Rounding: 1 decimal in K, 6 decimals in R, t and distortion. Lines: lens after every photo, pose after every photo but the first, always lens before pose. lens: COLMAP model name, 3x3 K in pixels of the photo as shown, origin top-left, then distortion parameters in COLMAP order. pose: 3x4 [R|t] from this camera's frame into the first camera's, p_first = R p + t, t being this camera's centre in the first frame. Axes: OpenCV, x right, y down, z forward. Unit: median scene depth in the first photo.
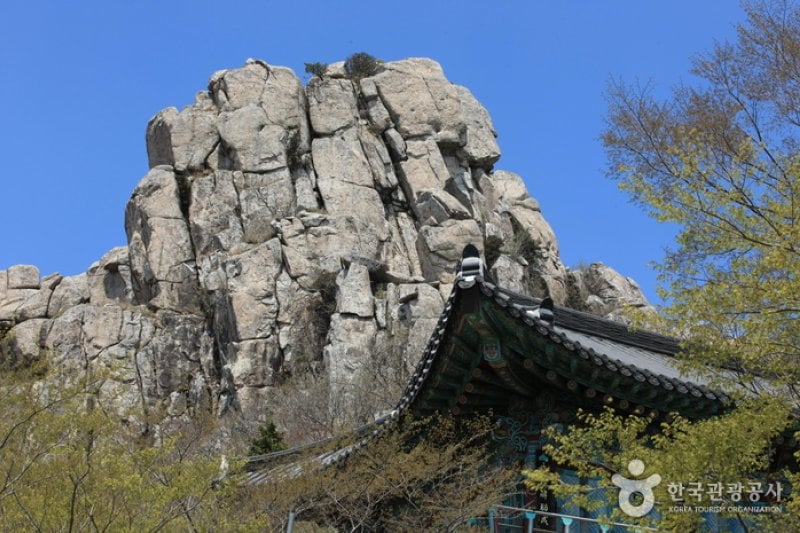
lens RADIAL K [[1778.8, 0, 400.0], [0, 1778.8, 266.5], [0, 0, 1]] dist [-0.295790, -0.015952]
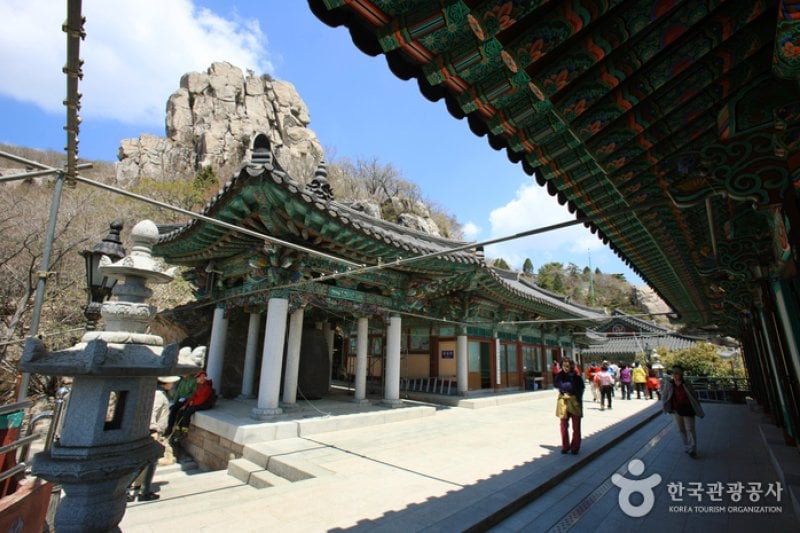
lens RADIAL K [[359.1, 0, 390.6], [0, 359.1, 263.6], [0, 0, 1]] dist [-0.038257, 0.000218]
pose [[0.928466, 0.100357, 0.357604, -0.010760], [-0.161376, 0.976177, 0.145038, 0.069926], [-0.334529, -0.192372, 0.922542, 0.369364]]
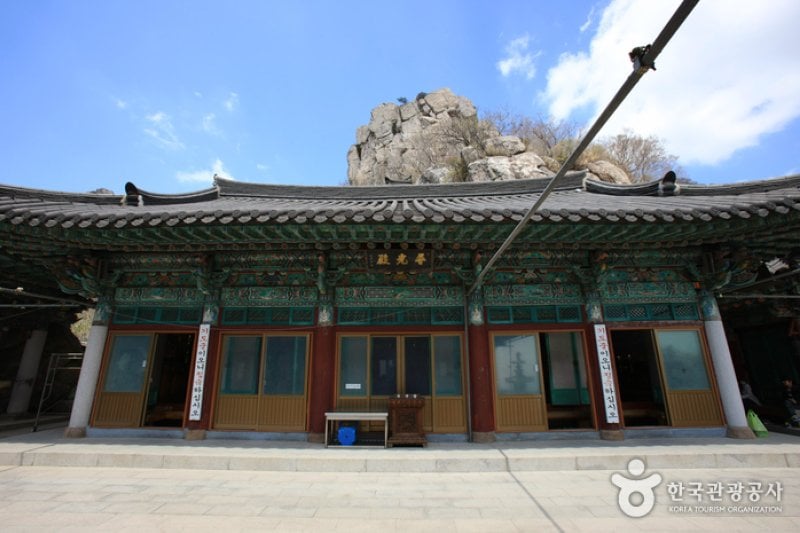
lens RADIAL K [[359.1, 0, 390.6], [0, 359.1, 263.6], [0, 0, 1]] dist [-0.038257, 0.000218]
pose [[0.894086, -0.147326, -0.422972, 0.150112], [0.199965, 0.976313, 0.082627, 0.103904], [0.400780, -0.158455, 0.902368, 0.437072]]
